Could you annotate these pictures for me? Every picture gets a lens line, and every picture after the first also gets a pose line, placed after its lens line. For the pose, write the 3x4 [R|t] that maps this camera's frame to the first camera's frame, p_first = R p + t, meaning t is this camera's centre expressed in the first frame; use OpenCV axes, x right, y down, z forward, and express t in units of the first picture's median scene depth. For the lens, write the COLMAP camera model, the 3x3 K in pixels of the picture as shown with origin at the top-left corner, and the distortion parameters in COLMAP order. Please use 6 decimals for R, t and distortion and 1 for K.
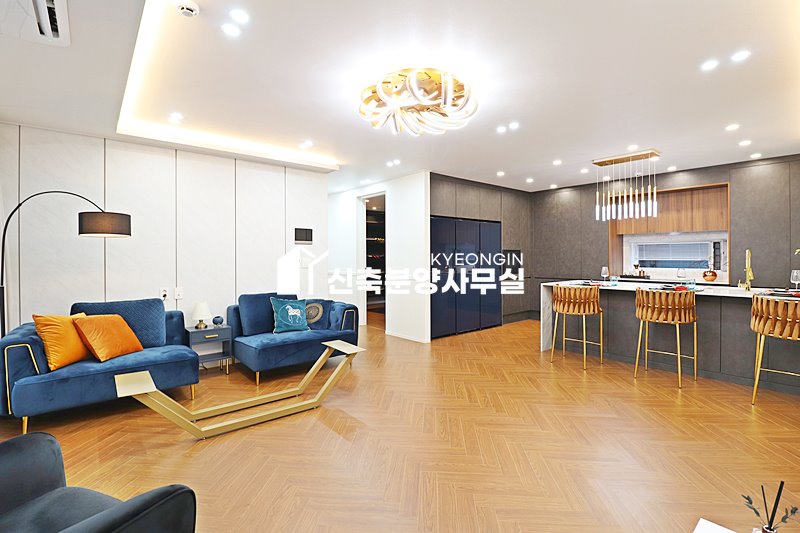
lens RADIAL K [[367.6, 0, 401.7], [0, 367.6, 258.7], [0, 0, 1]] dist [-0.007293, -0.008951]
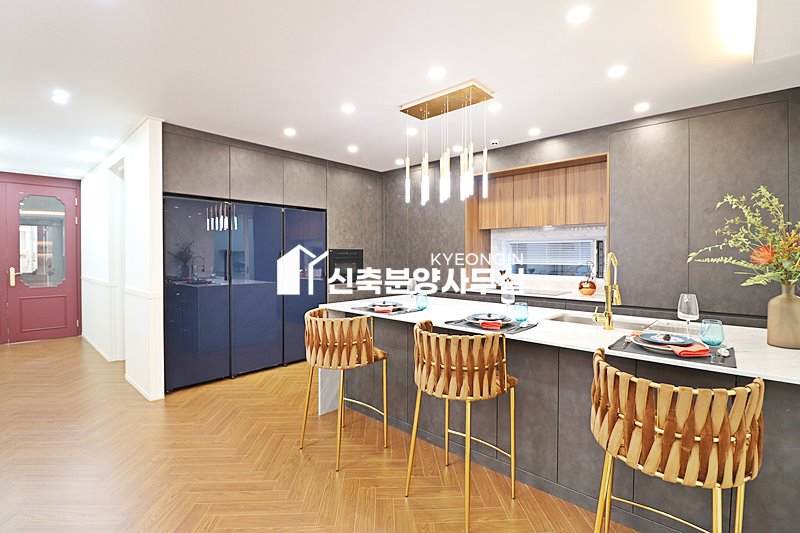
lens RADIAL K [[367.6, 0, 401.5], [0, 367.6, 260.3], [0, 0, 1]] dist [-0.007293, -0.008951]
pose [[0.991497, 0.002808, 0.130103, 0.440831], [-0.003751, 0.999968, 0.007003, -0.011681], [-0.130079, -0.007431, 0.991476, 0.380200]]
